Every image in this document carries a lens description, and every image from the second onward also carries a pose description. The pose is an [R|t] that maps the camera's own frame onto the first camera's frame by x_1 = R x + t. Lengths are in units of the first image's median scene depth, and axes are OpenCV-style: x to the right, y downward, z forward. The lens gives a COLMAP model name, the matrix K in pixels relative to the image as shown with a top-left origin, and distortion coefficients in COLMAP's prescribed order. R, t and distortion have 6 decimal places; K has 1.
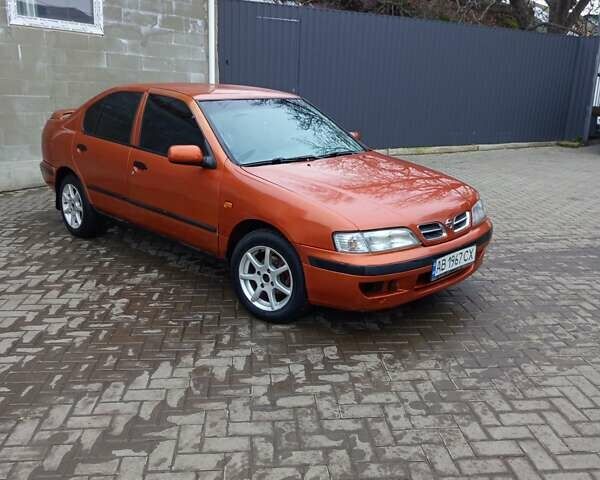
lens RADIAL K [[572.6, 0, 300.0], [0, 572.6, 240.0], [0, 0, 1]] dist [0.004887, -0.056987]
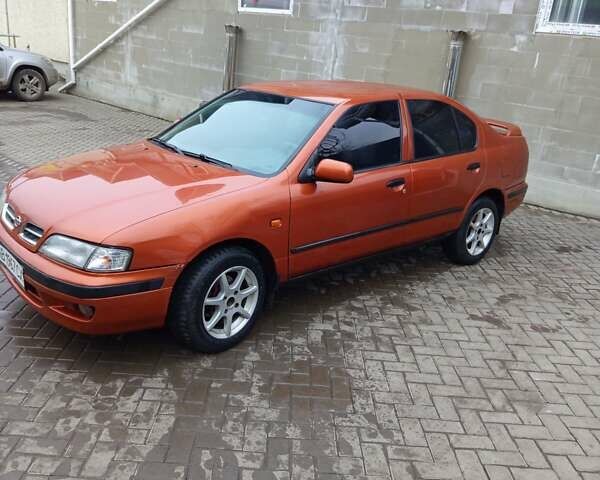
lens RADIAL K [[572.6, 0, 300.0], [0, 572.6, 240.0], [0, 0, 1]] dist [0.004887, -0.056987]
pose [[-0.086512, 0.279949, -0.956109, 0.515957], [-0.335208, 0.895571, 0.292554, -0.195127], [0.938164, 0.345804, 0.016364, 0.673367]]
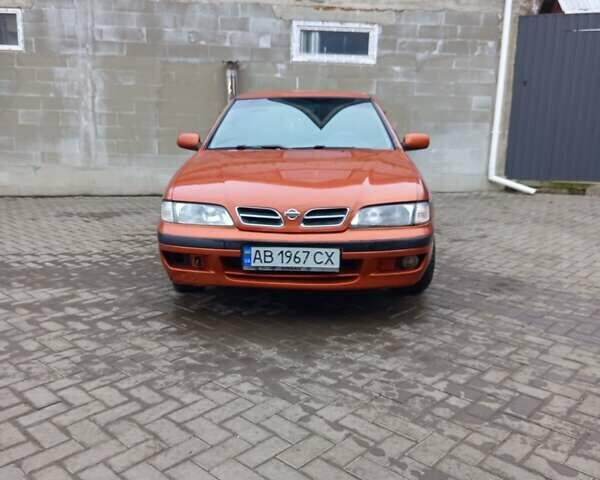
lens RADIAL K [[572.6, 0, 300.0], [0, 572.6, 240.0], [0, 0, 1]] dist [0.004887, -0.056987]
pose [[0.661049, 0.122946, -0.740202, 0.443773], [-0.184659, 0.982801, -0.001672, 0.004561], [0.727266, 0.137790, 0.672383, 0.205329]]
